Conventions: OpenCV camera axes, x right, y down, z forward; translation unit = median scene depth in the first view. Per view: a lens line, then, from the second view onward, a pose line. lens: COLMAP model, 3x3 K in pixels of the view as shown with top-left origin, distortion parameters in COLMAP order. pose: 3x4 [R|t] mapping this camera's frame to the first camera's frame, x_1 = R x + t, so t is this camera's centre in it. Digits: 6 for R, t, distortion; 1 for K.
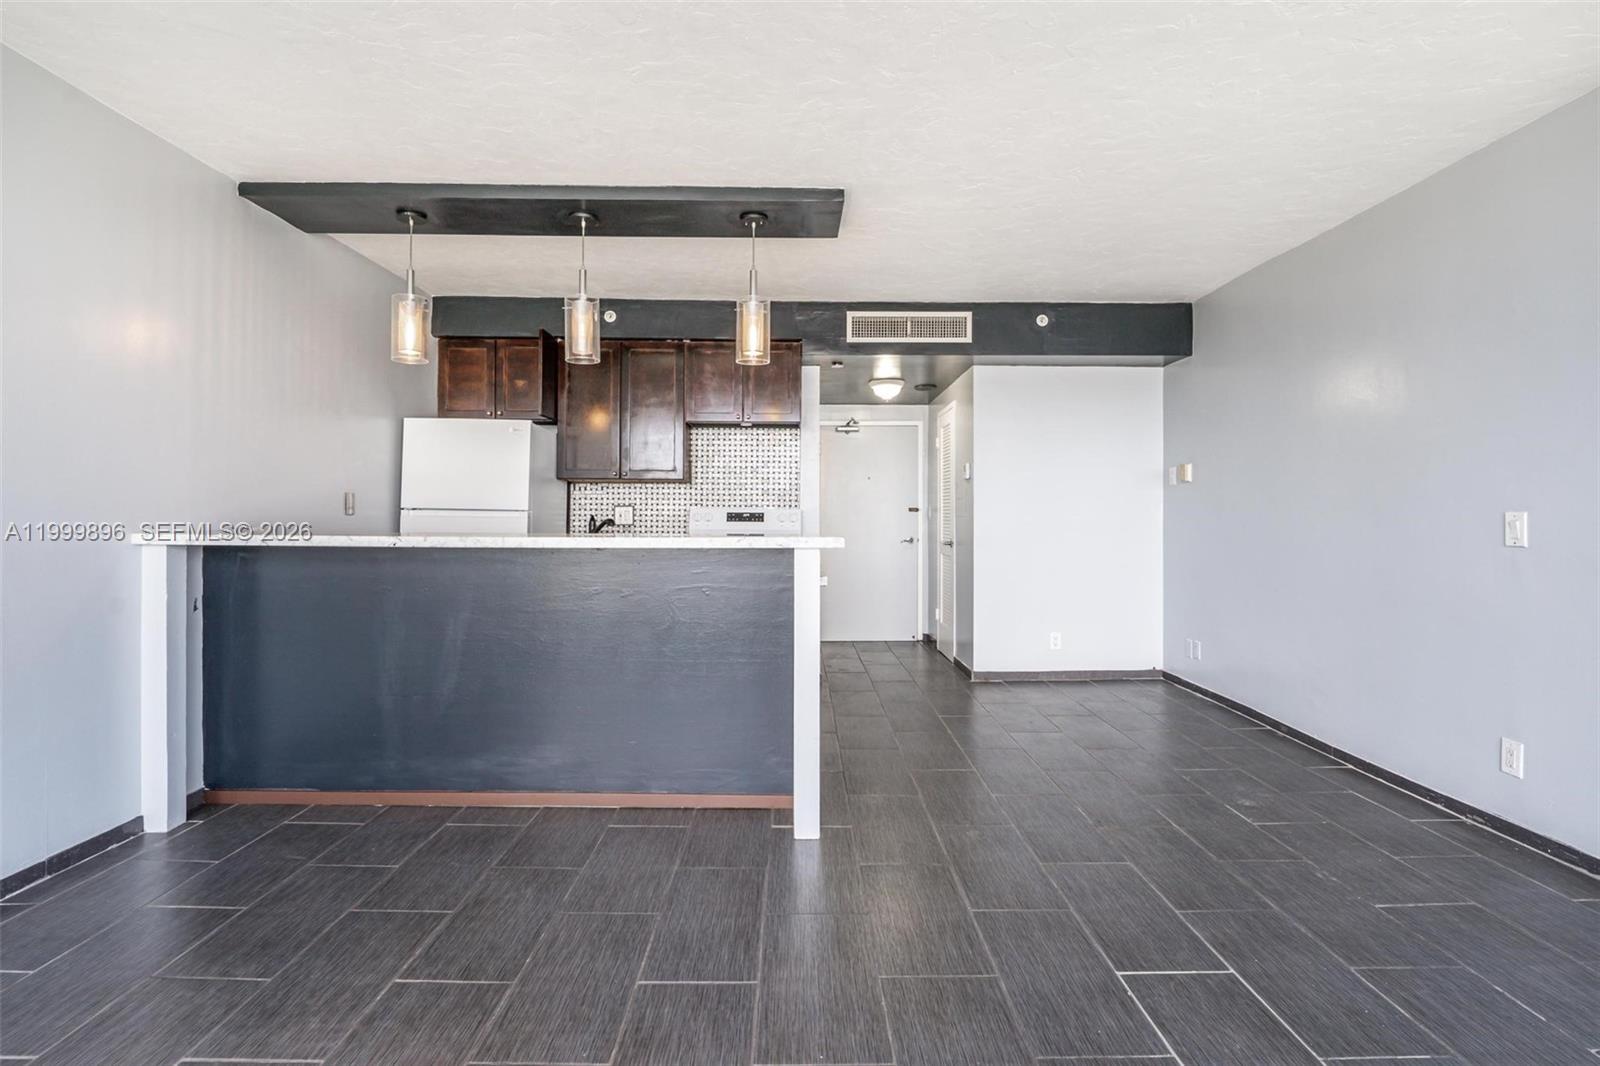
lens RADIAL K [[759.4, 0, 804.3], [0, 759.4, 517.4], [0, 0, 1]] dist [-0.022360, -0.000144]
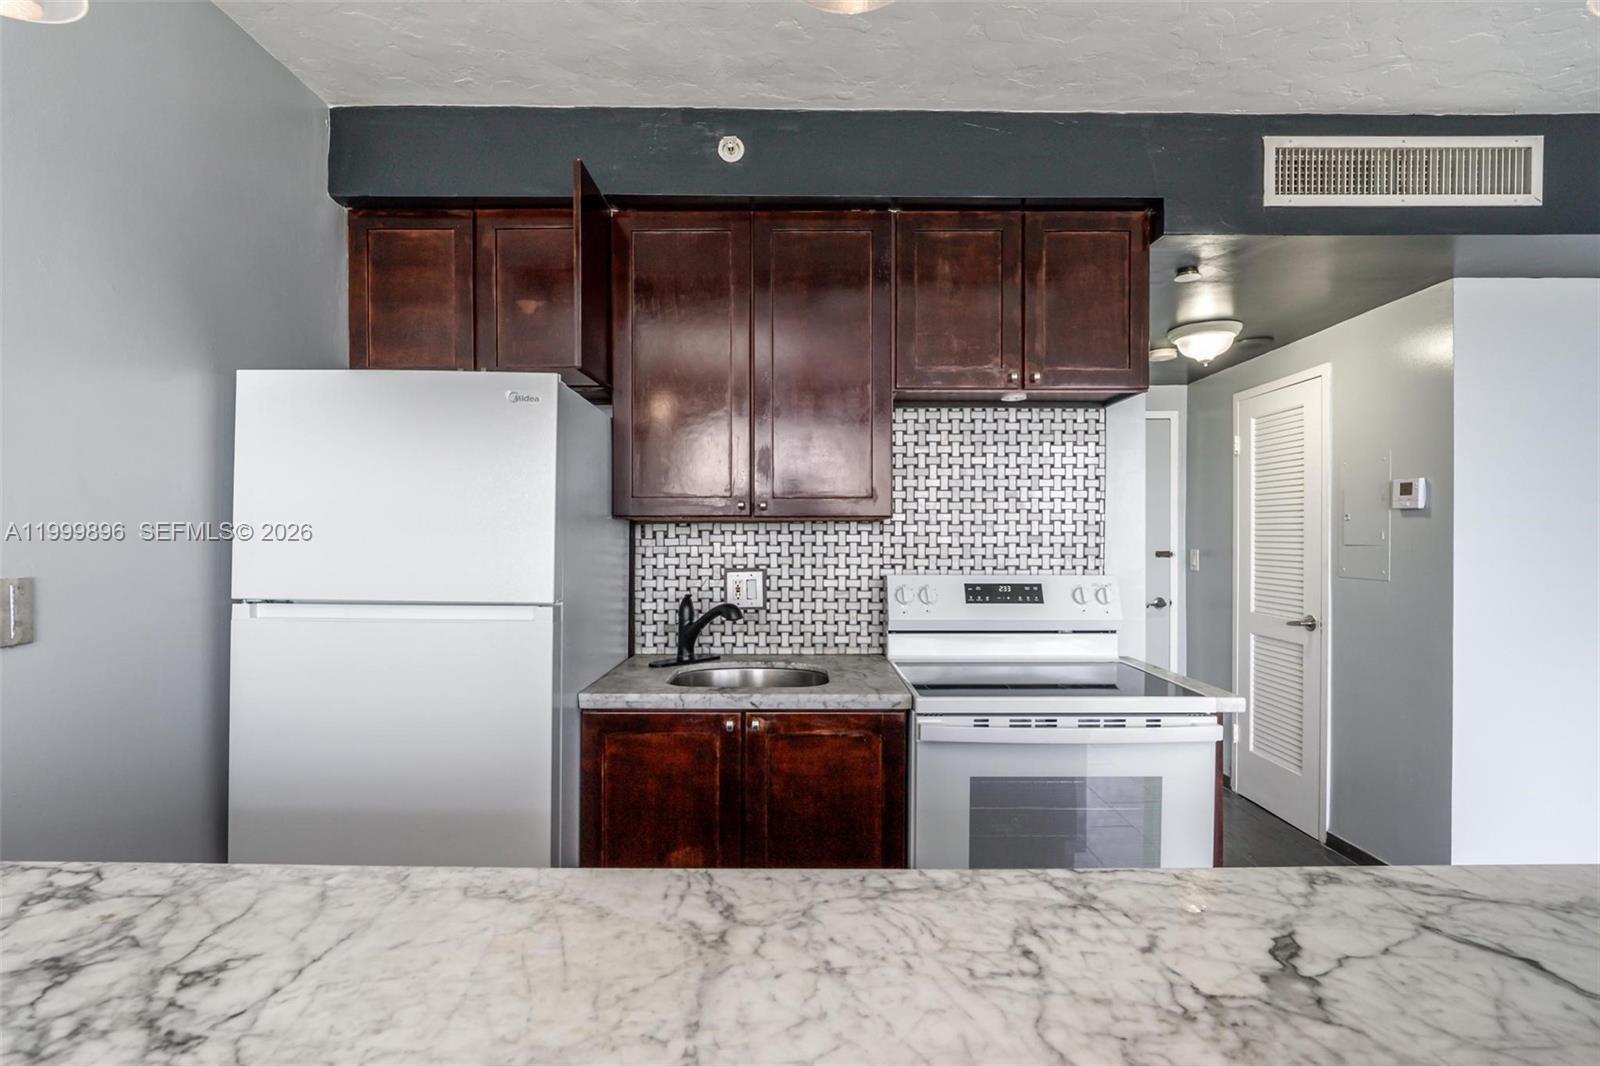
lens RADIAL K [[742.1, 0, 799.1], [0, 742.1, 538.6], [0, 0, 1]] dist [-0.011830, 0.000212]
pose [[0.999840, -0.006510, -0.016686, -0.207459], [0.006581, 0.999969, 0.004229, -0.039429], [0.016658, -0.004338, 0.999852, 0.557320]]
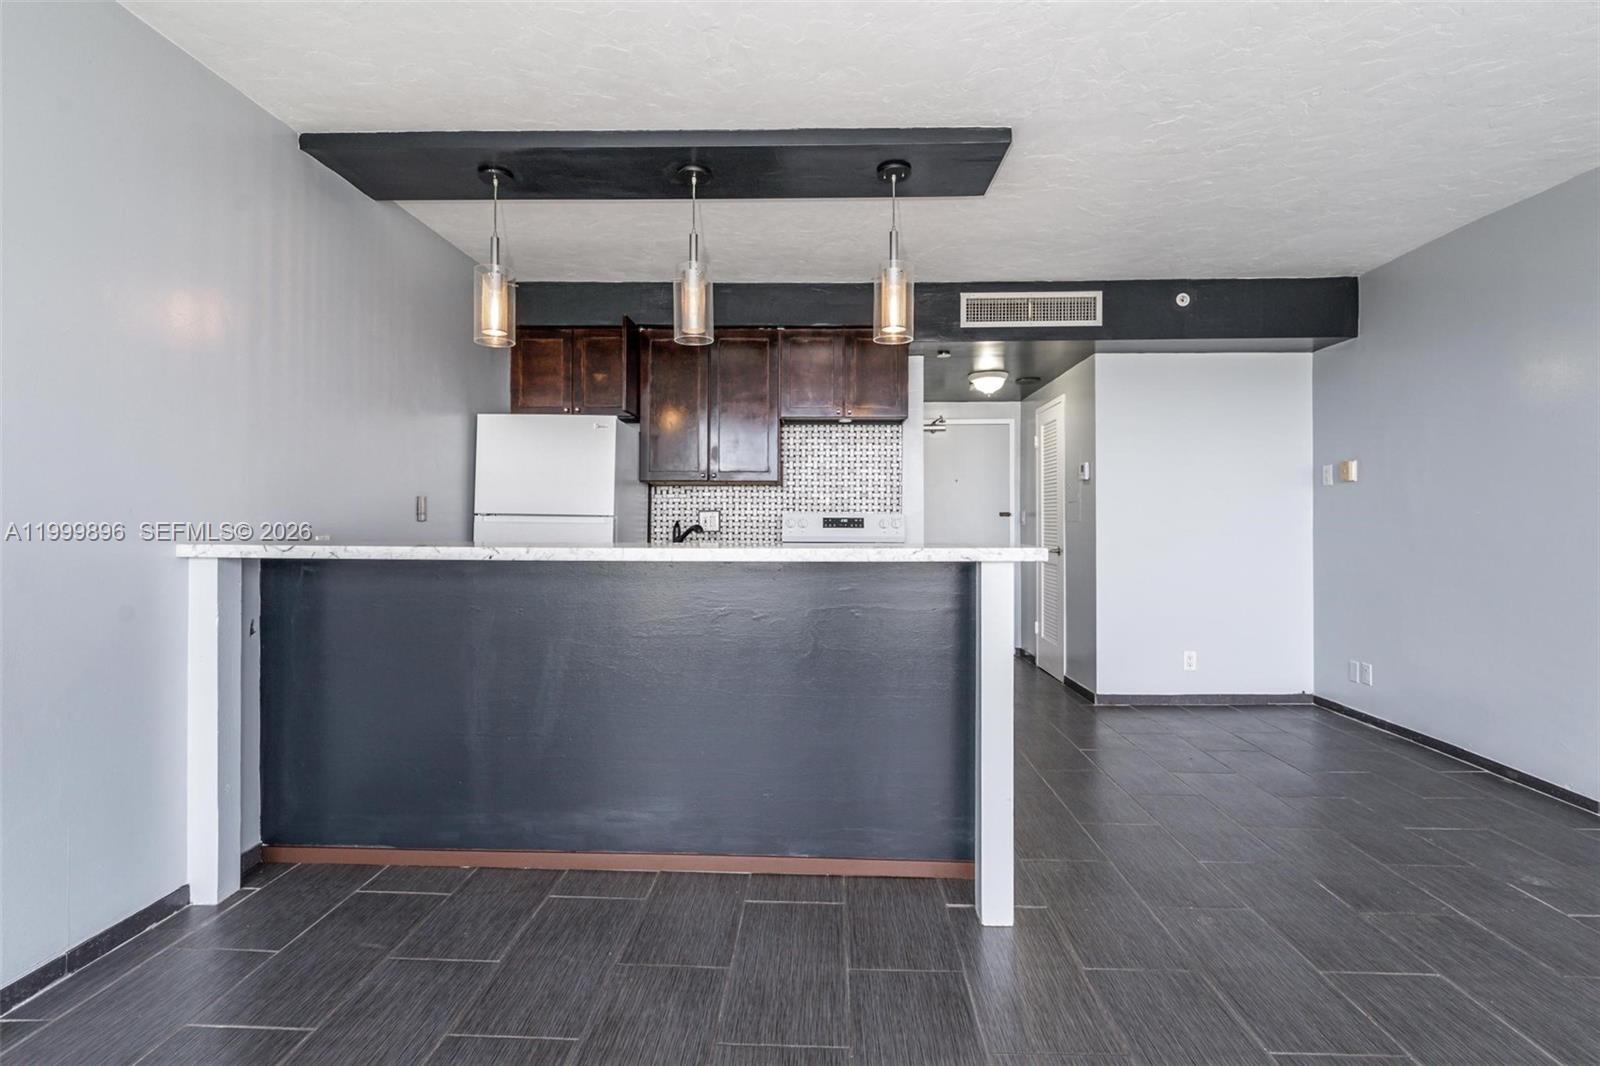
lens RADIAL K [[743.8, 0, 801.3], [0, 743.8, 522.3], [0, 0, 1]] dist [-0.012508, 0.000336]
pose [[0.998973, -0.002216, -0.045253, -0.091556], [0.002179, 0.999997, -0.000862, -0.000397], [0.045255, 0.000763, 0.998975, 0.114259]]
